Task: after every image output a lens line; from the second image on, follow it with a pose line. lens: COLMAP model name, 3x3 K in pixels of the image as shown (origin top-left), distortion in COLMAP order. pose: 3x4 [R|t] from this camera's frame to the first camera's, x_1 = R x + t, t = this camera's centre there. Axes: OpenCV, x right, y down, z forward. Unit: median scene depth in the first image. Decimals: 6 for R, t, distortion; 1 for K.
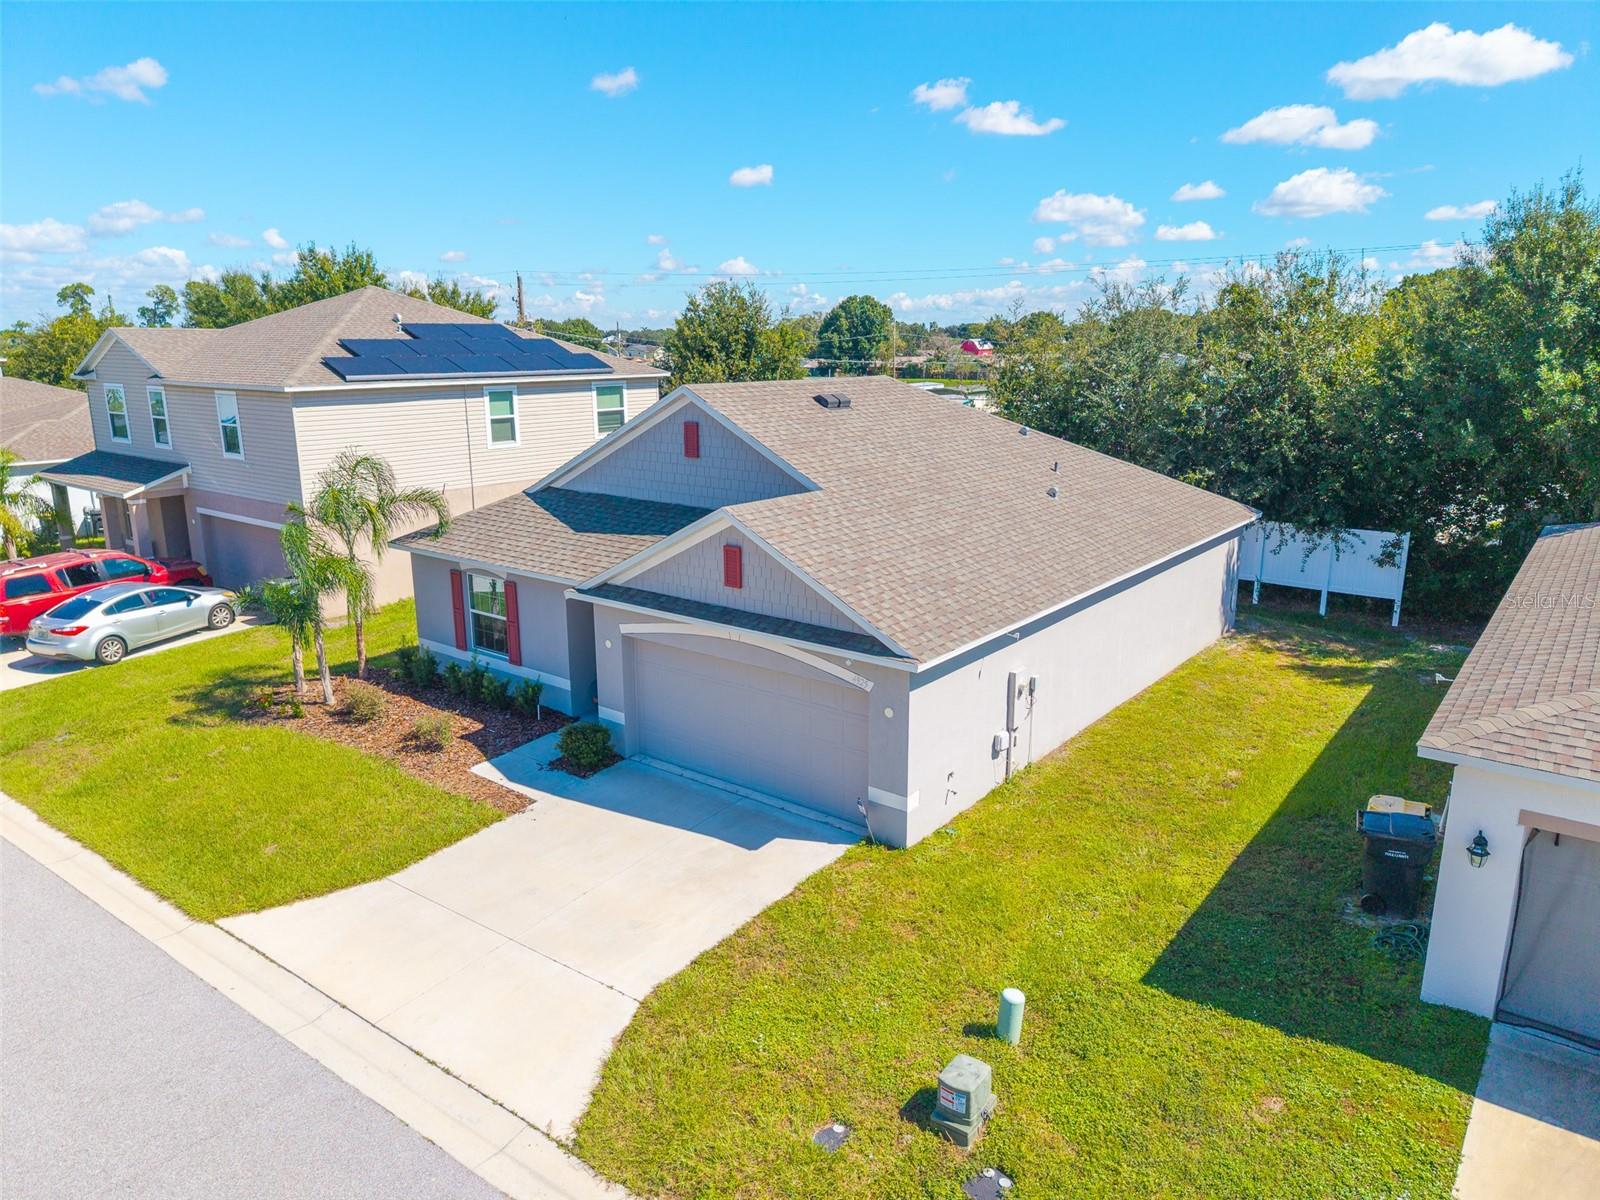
lens RADIAL K [[1073.0, 0, 803.4], [0, 1073.0, 577.7], [0, 0, 1]] dist [0.062326, -0.066302]
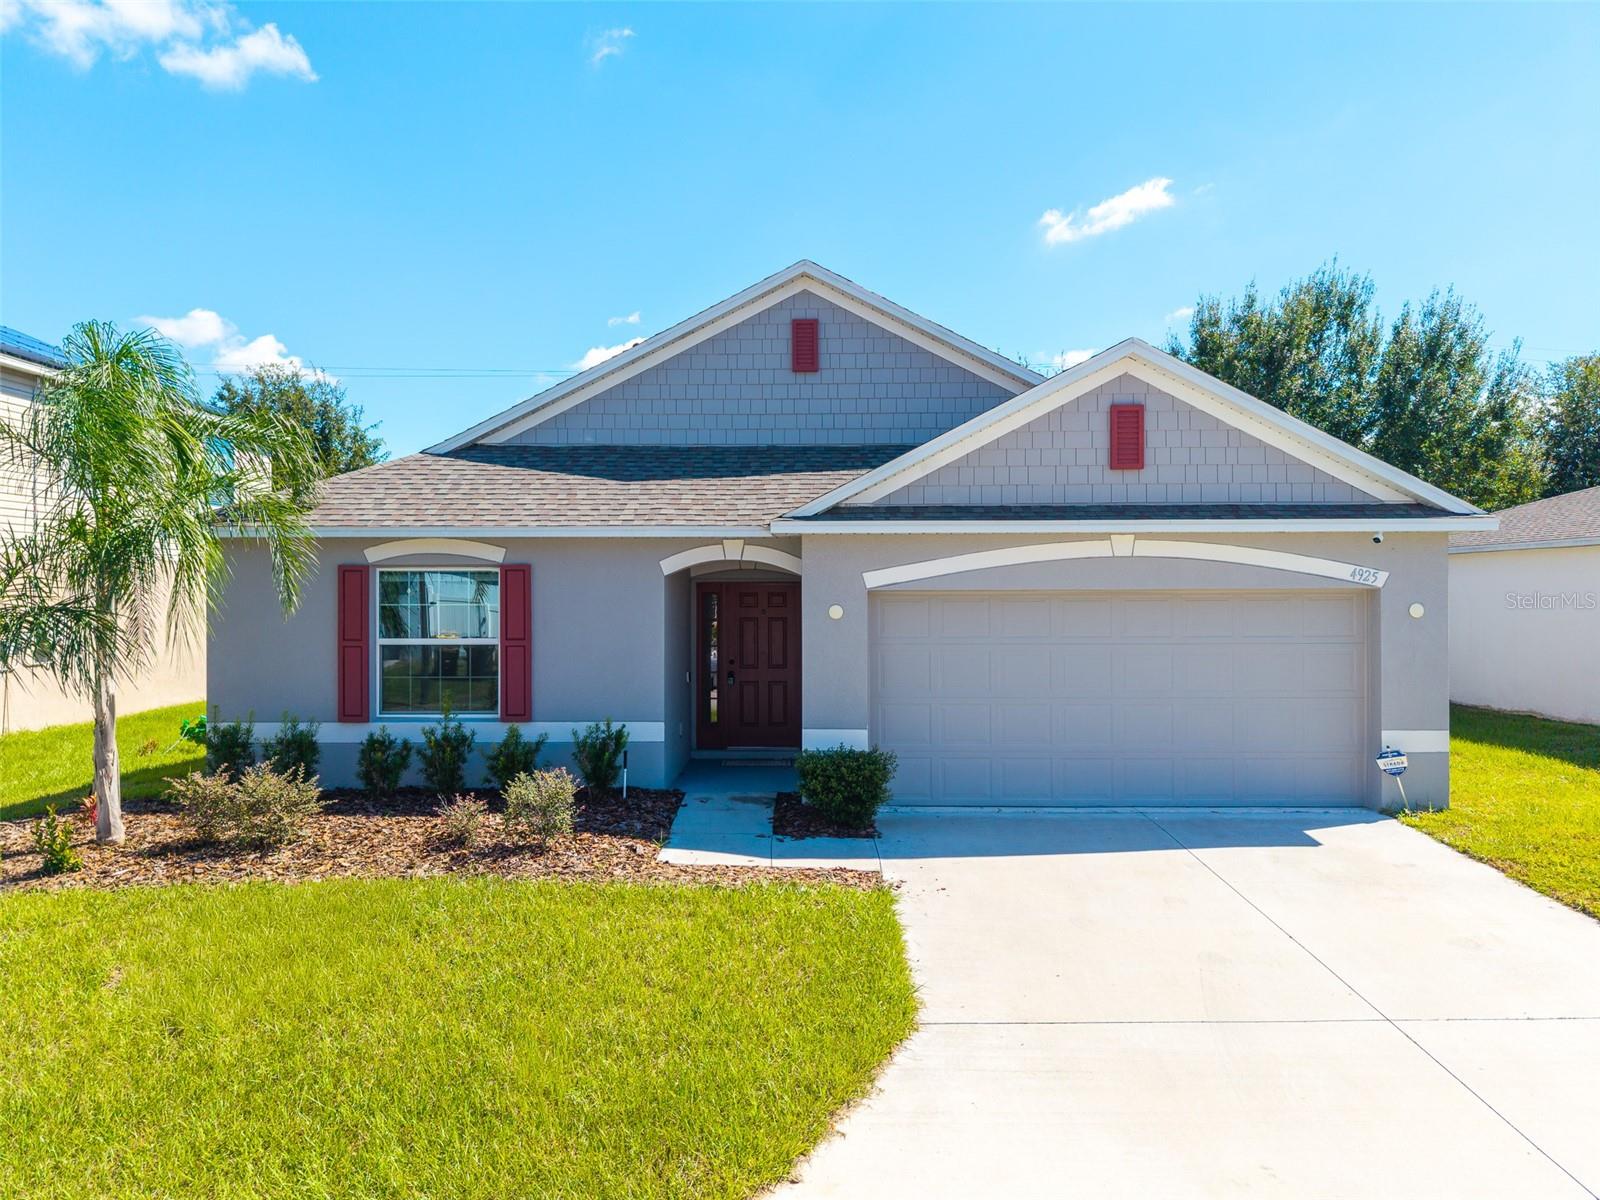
lens RADIAL K [[1073.0, 0, 803.4], [0, 1073.0, 577.7], [0, 0, 1]] dist [0.062326, -0.066302]
pose [[0.803428, 0.009452, 0.595326, -0.547234], [0.130621, 0.972718, -0.191724, 0.154533], [-0.580897, 0.231799, 0.780275, 0.549890]]
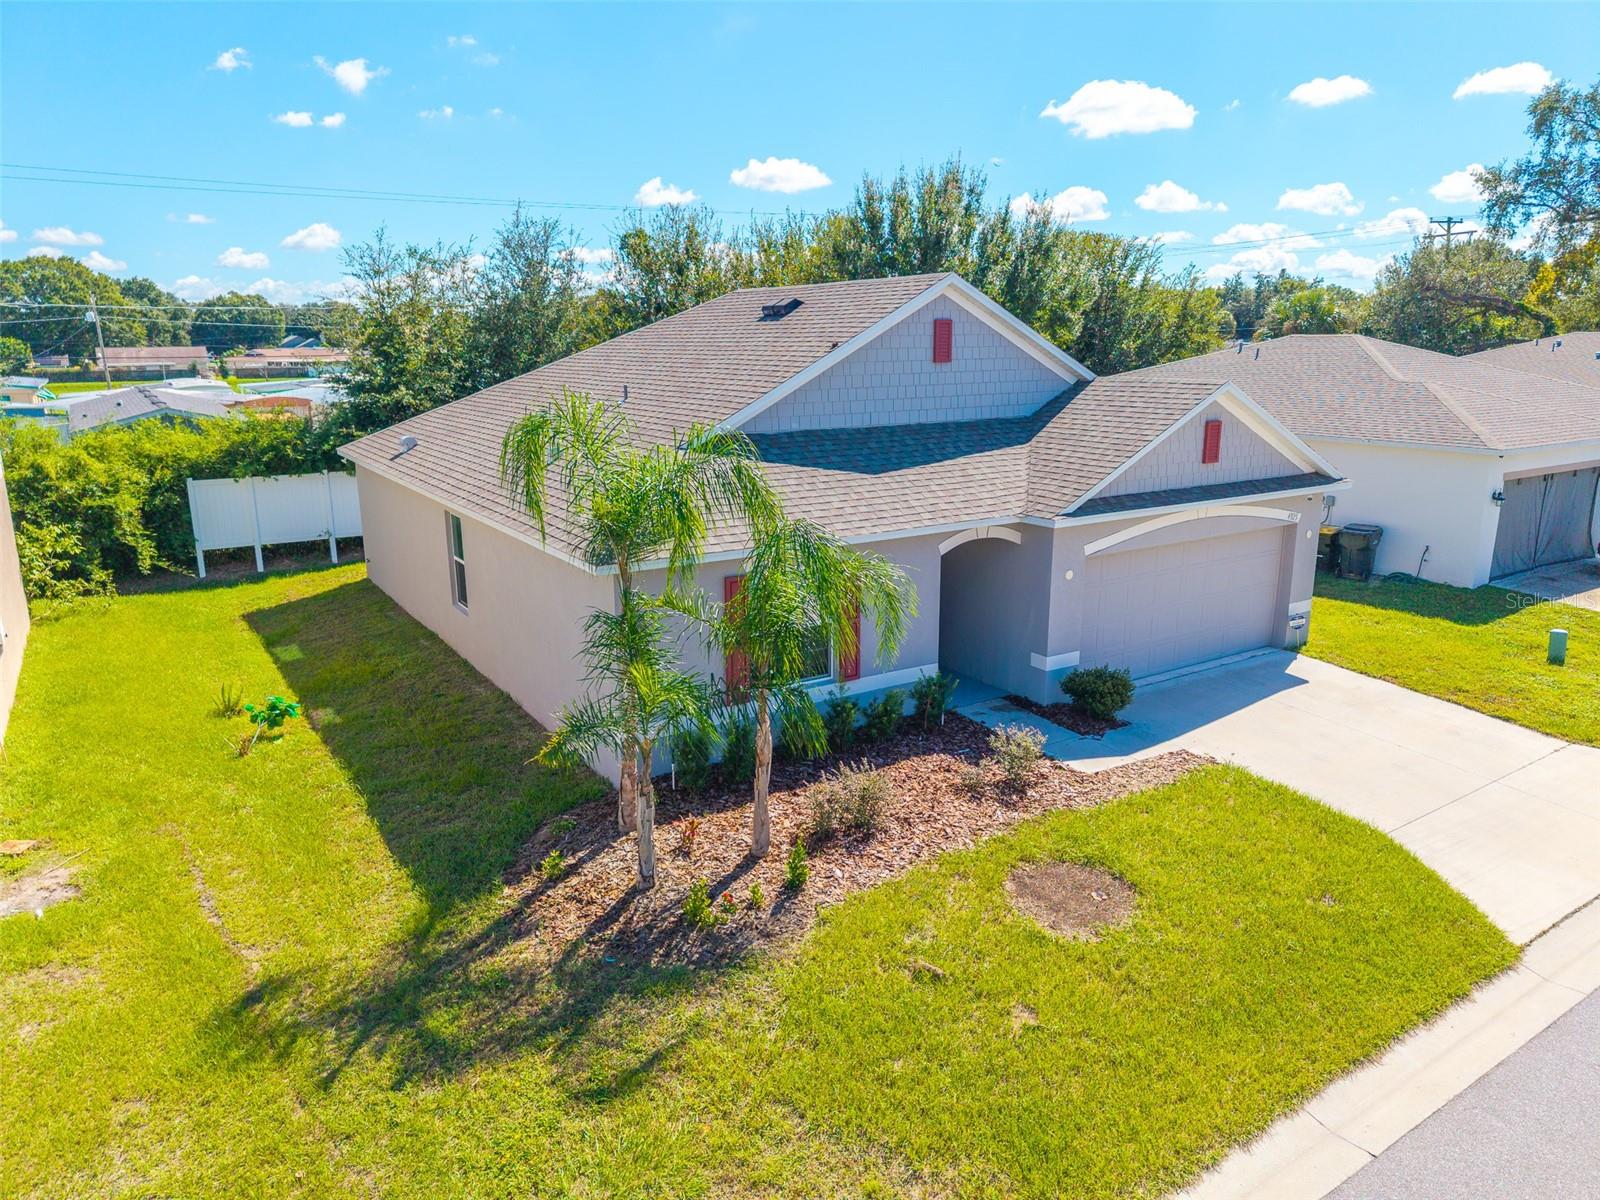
lens RADIAL K [[1070.8, 0, 827.0], [0, 1070.8, 593.3], [0, 0, 1]] dist [0.041933, -0.000154]
pose [[0.327452, -0.219760, 0.918956, -1.020037], [0.209033, 0.965327, 0.156364, -0.095578], [-0.921456, 0.140891, 0.362035, 0.876002]]
